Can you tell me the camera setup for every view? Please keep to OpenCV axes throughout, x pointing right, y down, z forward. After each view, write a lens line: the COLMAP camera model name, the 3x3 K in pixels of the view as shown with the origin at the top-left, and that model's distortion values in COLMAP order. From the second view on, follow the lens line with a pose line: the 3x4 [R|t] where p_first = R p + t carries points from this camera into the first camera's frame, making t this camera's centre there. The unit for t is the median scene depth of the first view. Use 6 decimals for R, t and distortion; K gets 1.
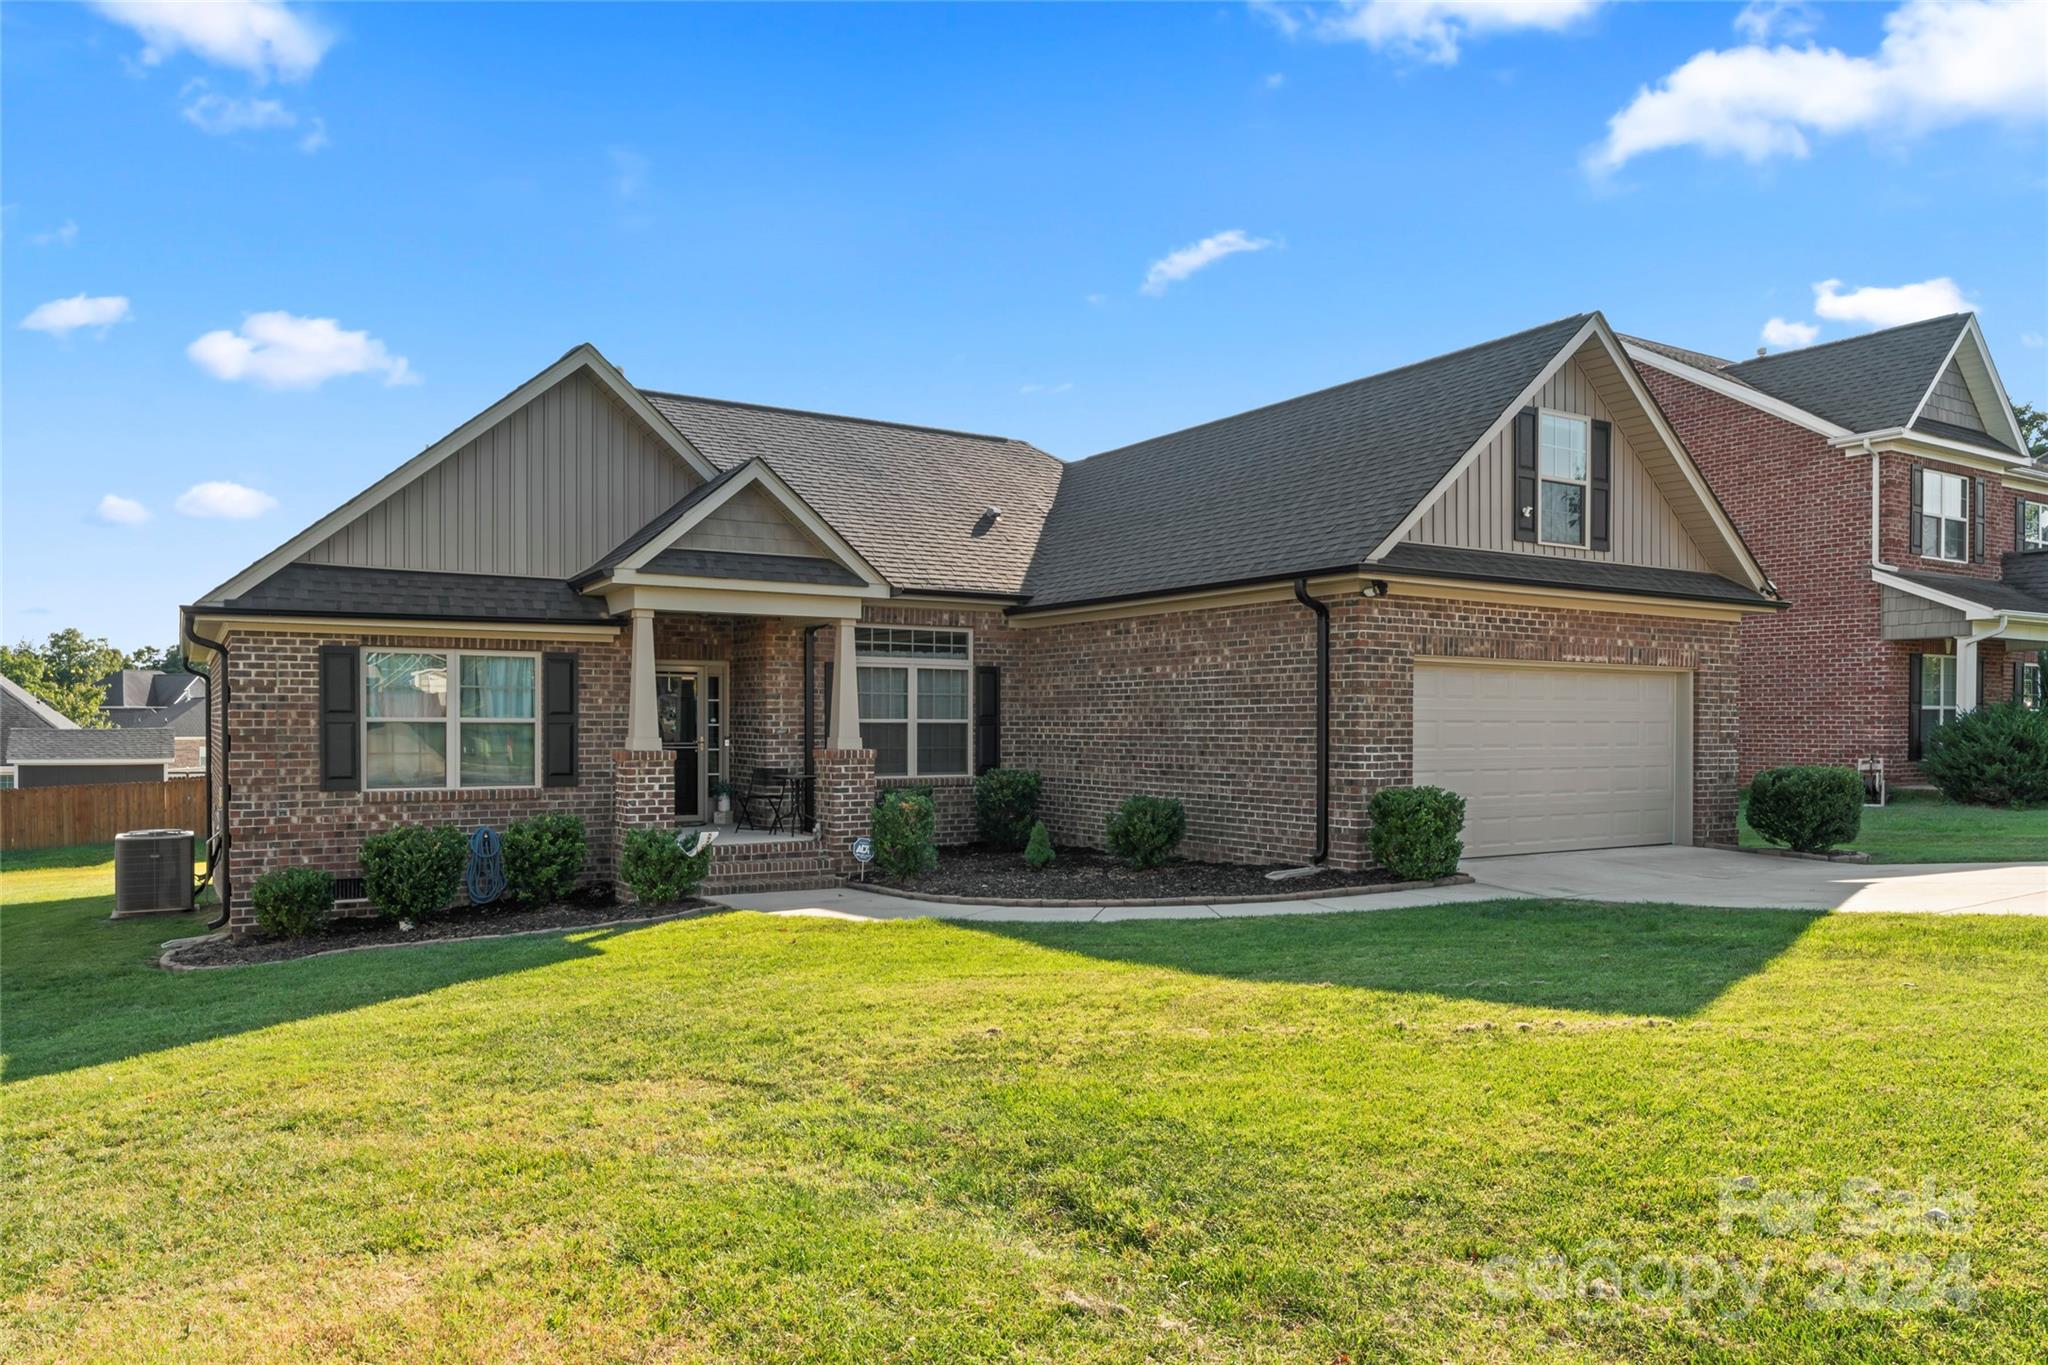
lens RADIAL K [[1351.0, 0, 1021.4], [0, 1351.0, 707.1], [0, 0, 1]] dist [-0.000449, -0.000992]
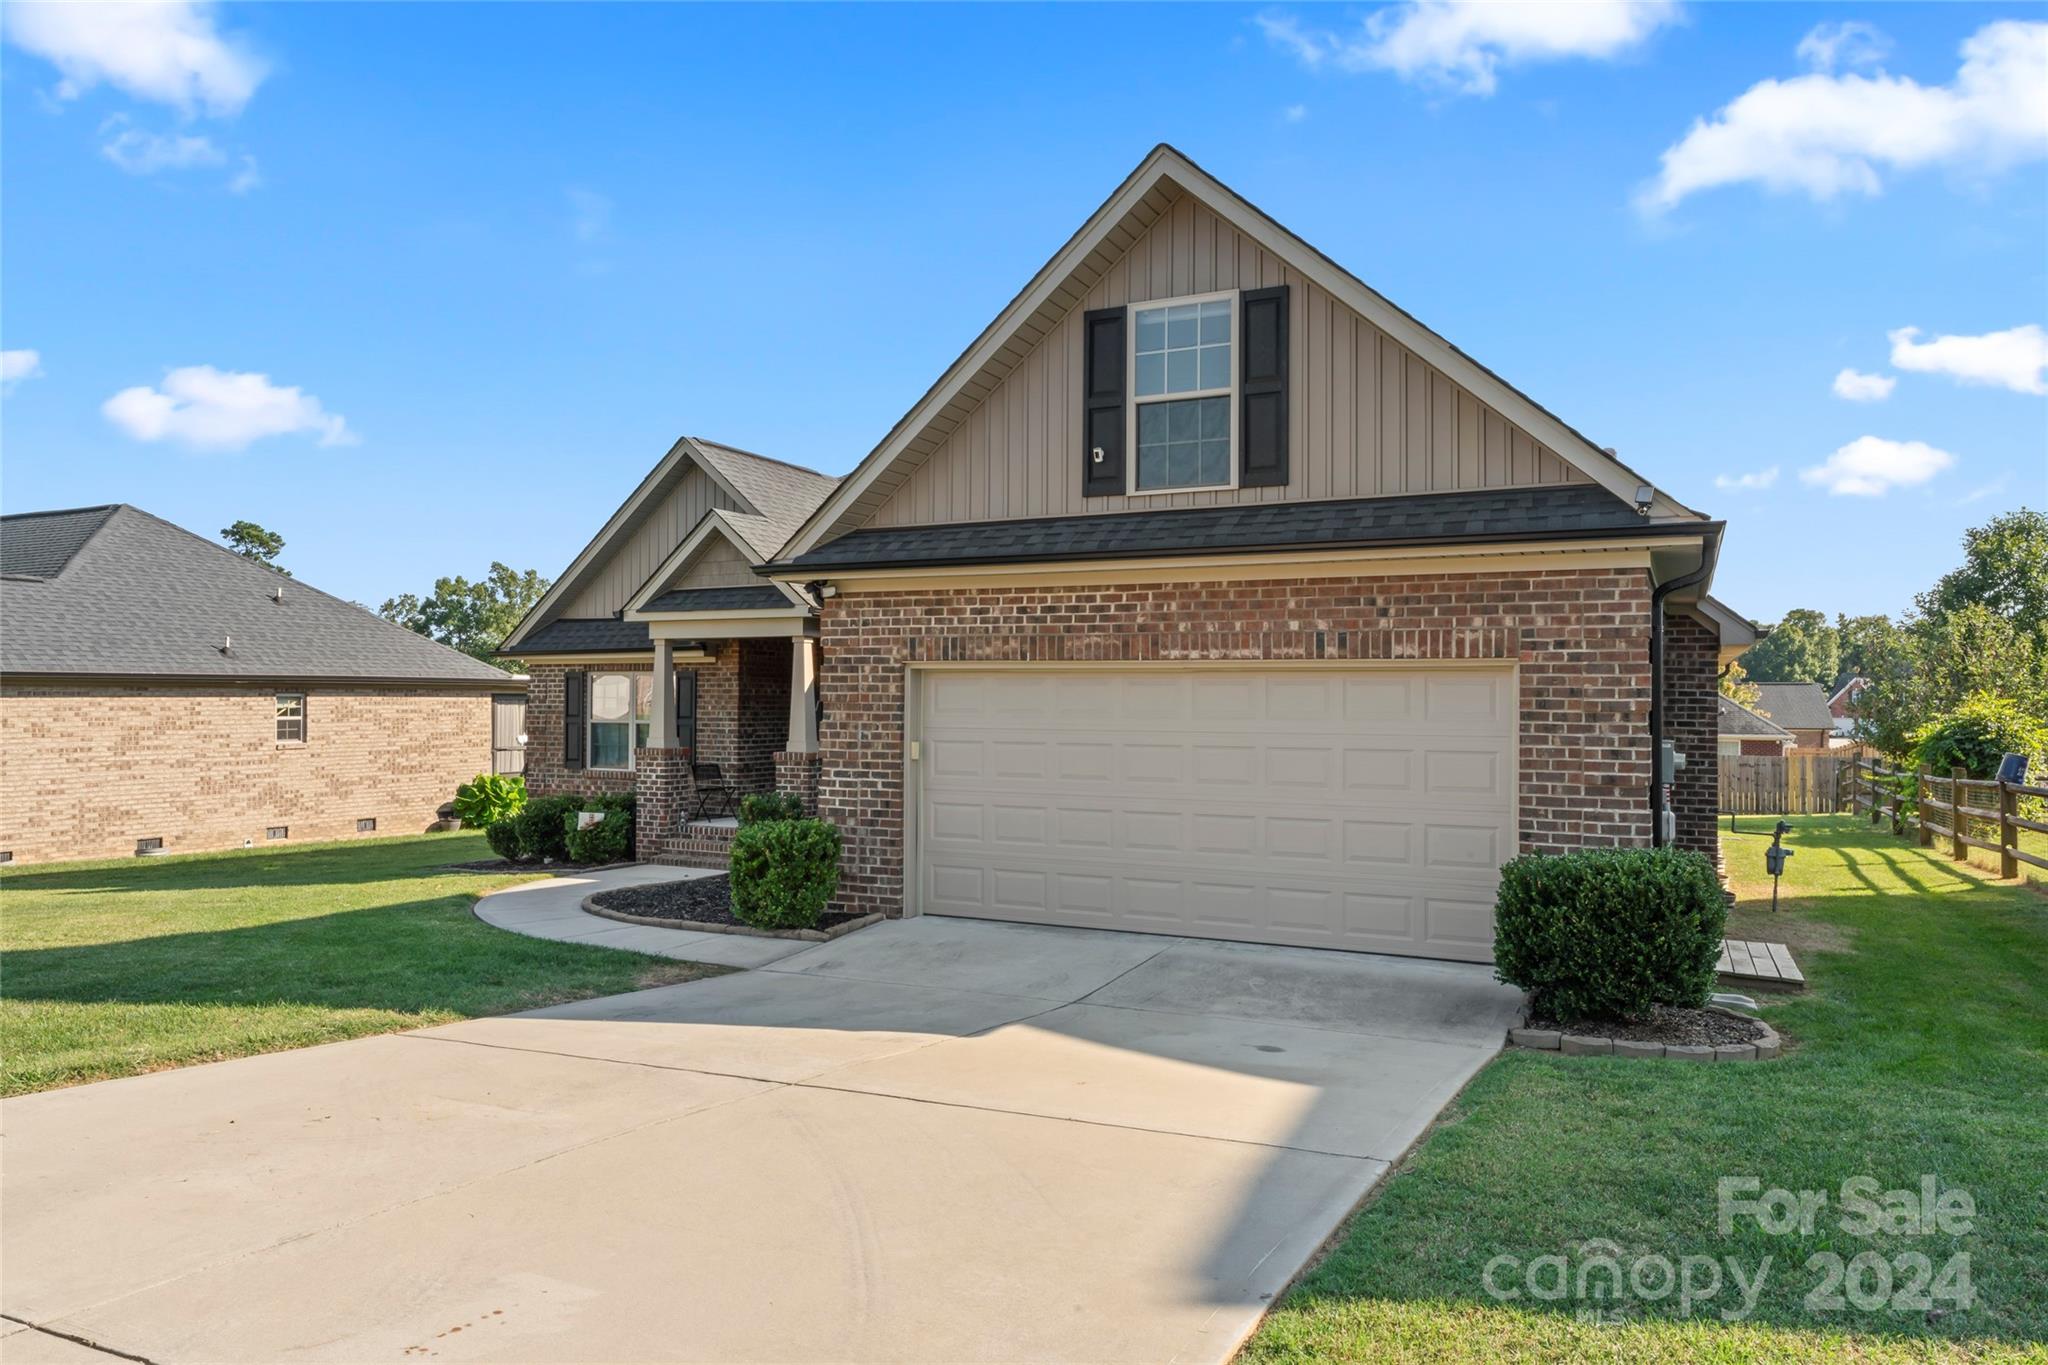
lens RADIAL K [[1351.0, 0, 1021.4], [0, 1351.0, 707.1], [0, 0, 1]] dist [-0.000449, -0.000992]
pose [[0.529197, 0.005987, -0.848478, 1.007766], [0.007279, 0.999906, 0.011595, -0.019530], [0.848468, -0.012312, 0.529104, 0.610343]]
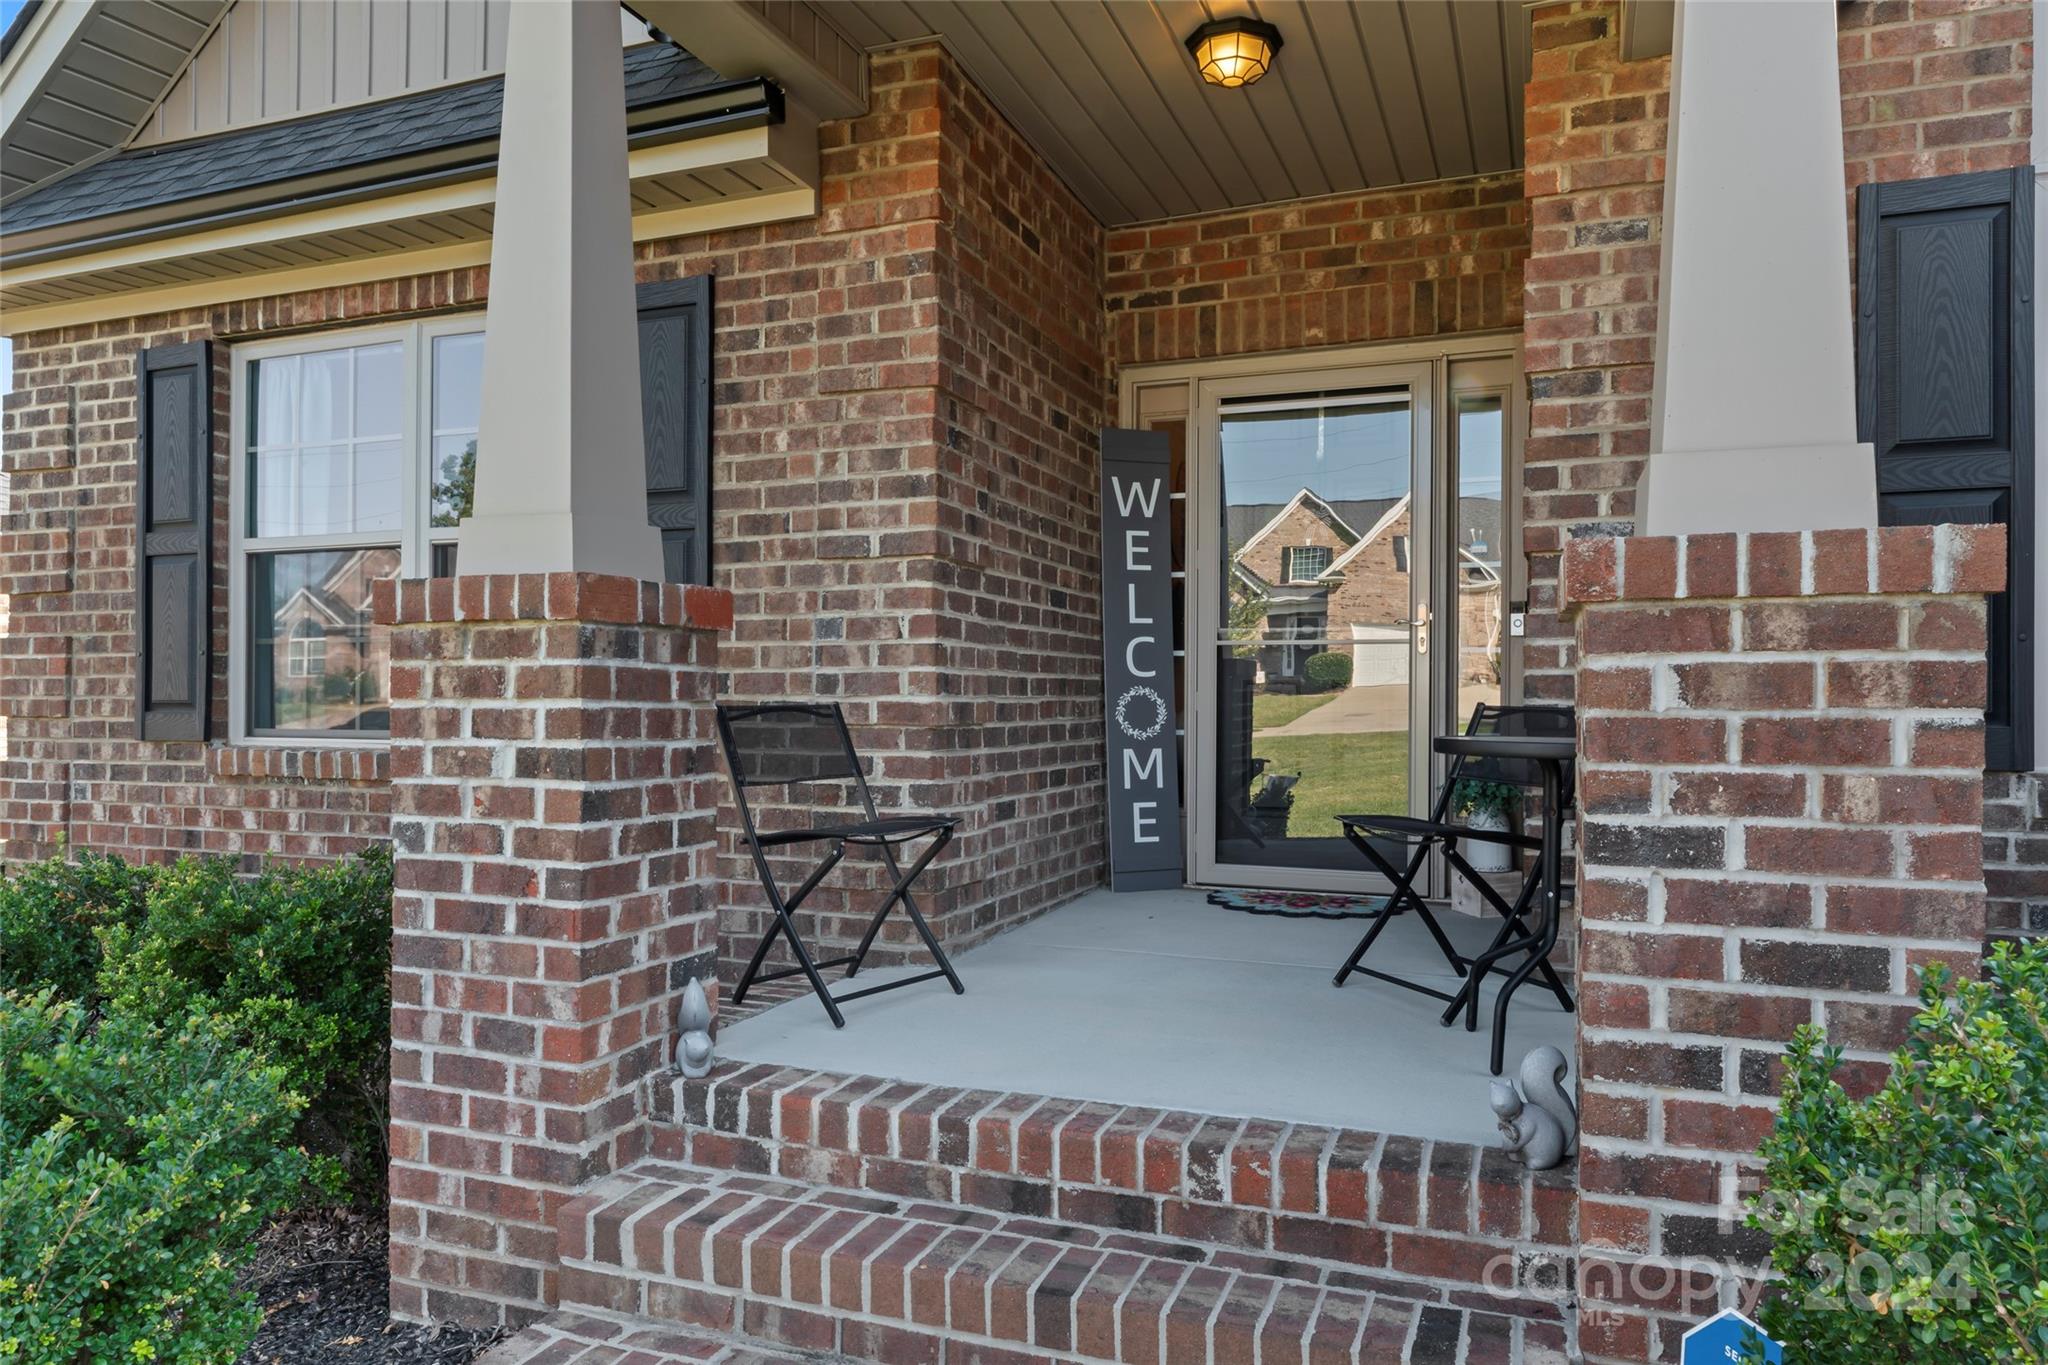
lens RADIAL K [[1351.0, 0, 1021.4], [0, 1351.0, 707.1], [0, 0, 1]] dist [-0.000449, -0.000992]
pose [[0.602034, 0.003568, -0.798463, -0.070768], [0.008394, 0.999906, 0.010797, 0.049560], [0.798427, -0.013202, 0.601947, 0.936240]]
